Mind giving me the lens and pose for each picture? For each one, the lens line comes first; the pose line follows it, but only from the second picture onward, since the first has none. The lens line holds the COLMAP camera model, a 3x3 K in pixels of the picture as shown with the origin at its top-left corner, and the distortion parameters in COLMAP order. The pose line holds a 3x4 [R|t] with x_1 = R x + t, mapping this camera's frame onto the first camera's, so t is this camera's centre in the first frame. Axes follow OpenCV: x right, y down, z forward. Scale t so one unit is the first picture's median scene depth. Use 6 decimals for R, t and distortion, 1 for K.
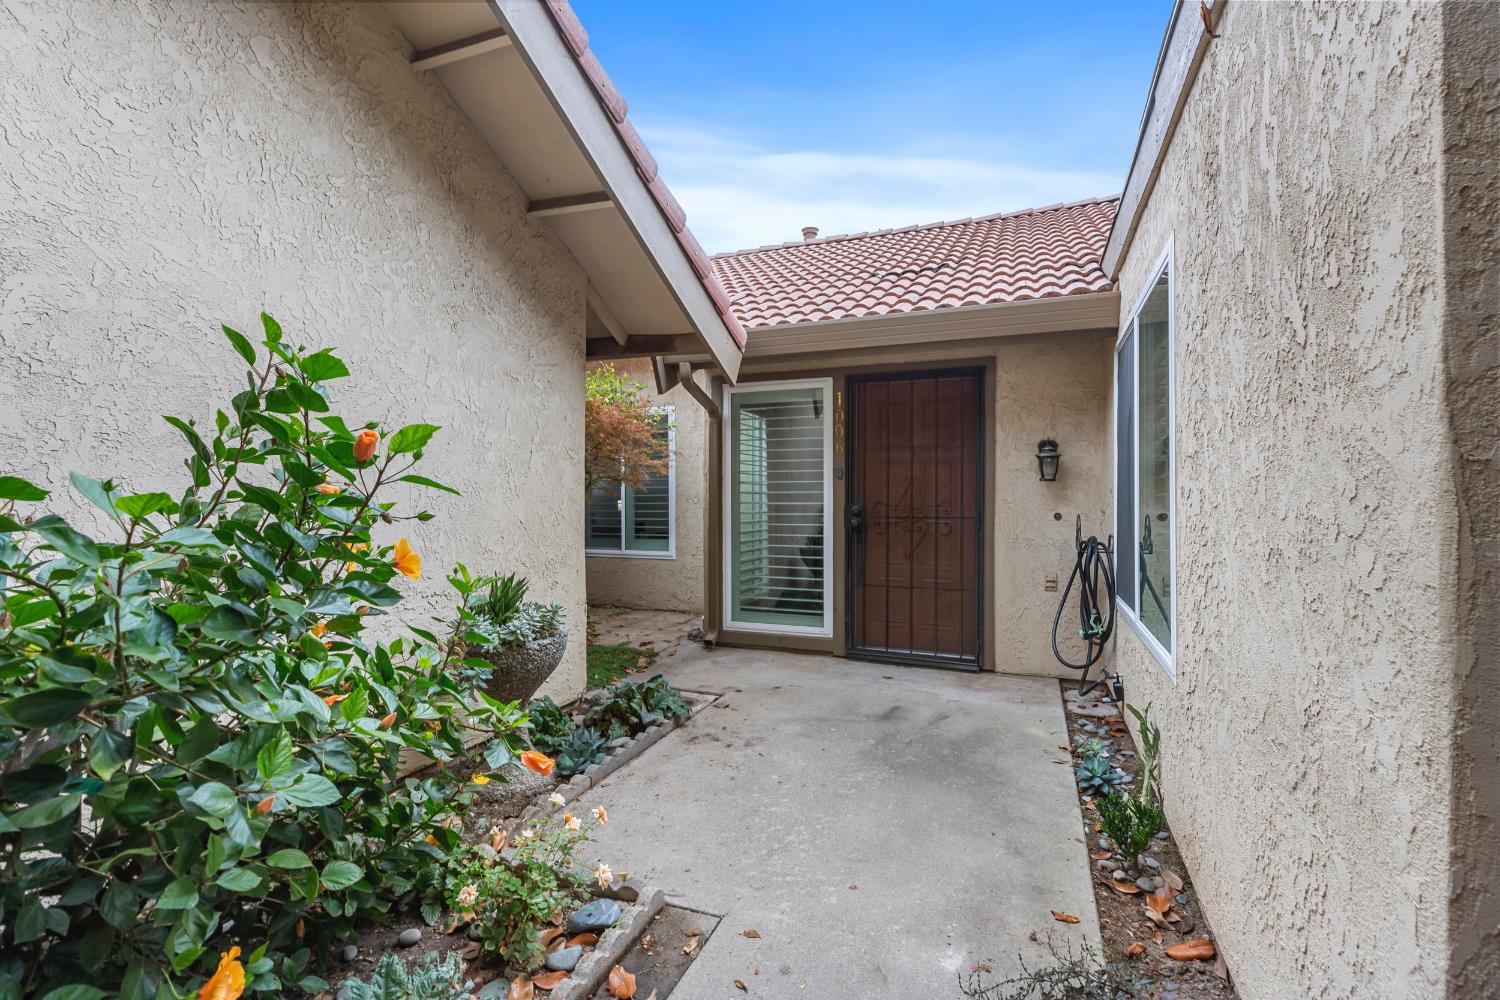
lens RADIAL K [[676.0, 0, 754.6], [0, 676.0, 497.1], [0, 0, 1]] dist [0.002149, 0.000499]
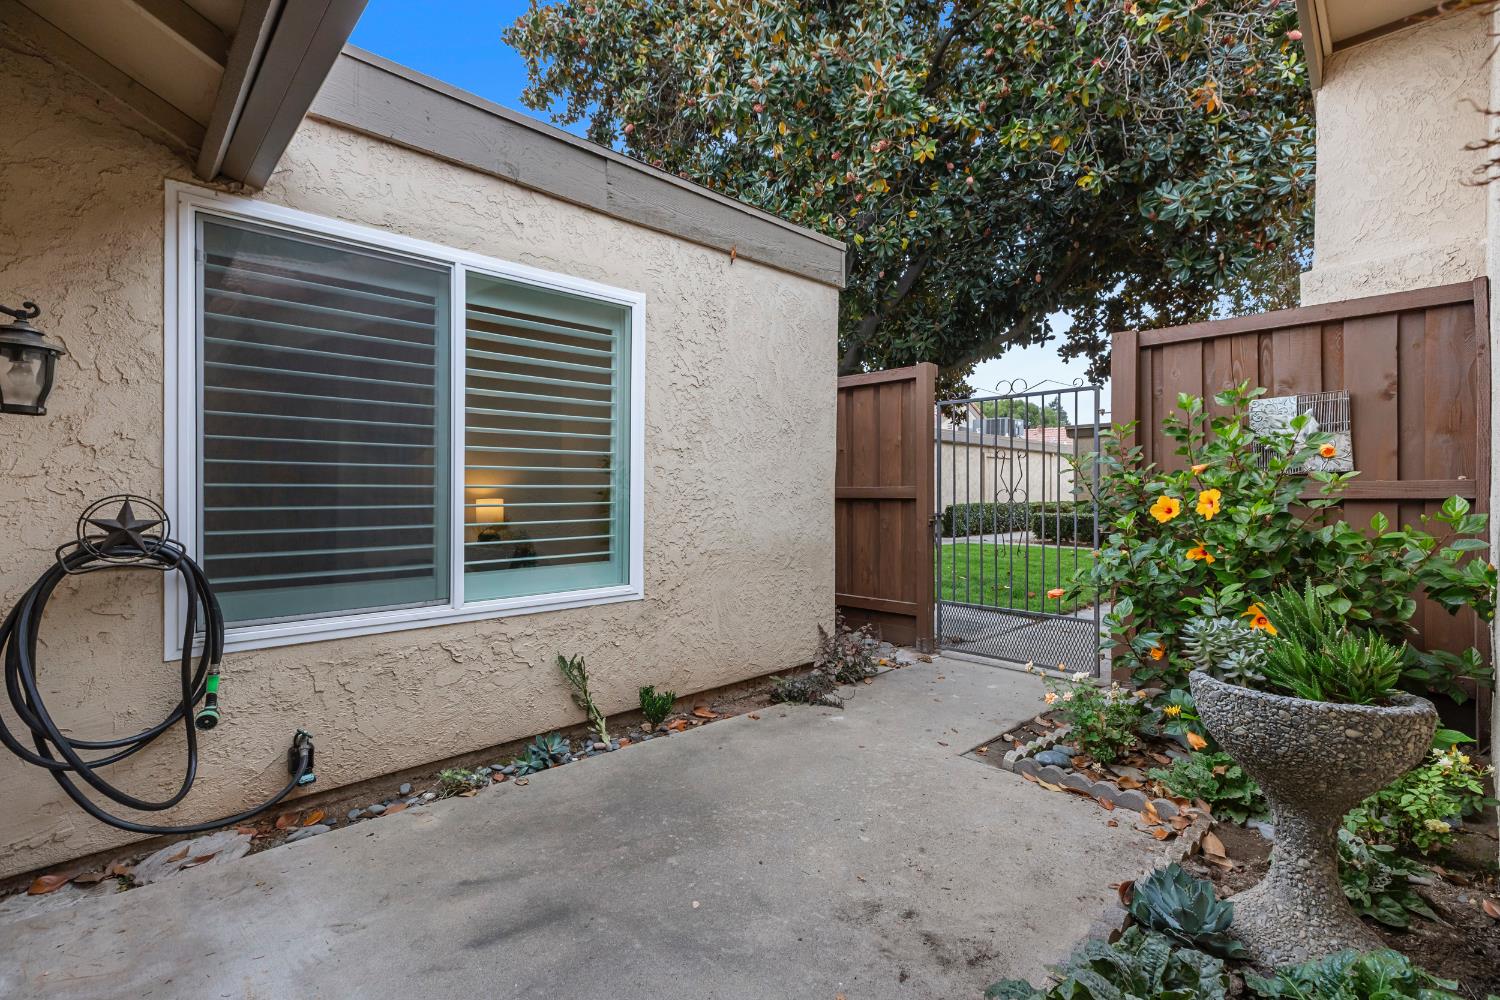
lens RADIAL K [[676.0, 0, 753.2], [0, 676.0, 494.1], [0, 0, 1]] dist [0.002149, 0.000499]
pose [[-0.912699, 0.000121, 0.408632, -0.163855], [0.001718, 0.999992, 0.003541, 0.032319], [-0.408628, 0.003934, -0.912692, 1.742924]]
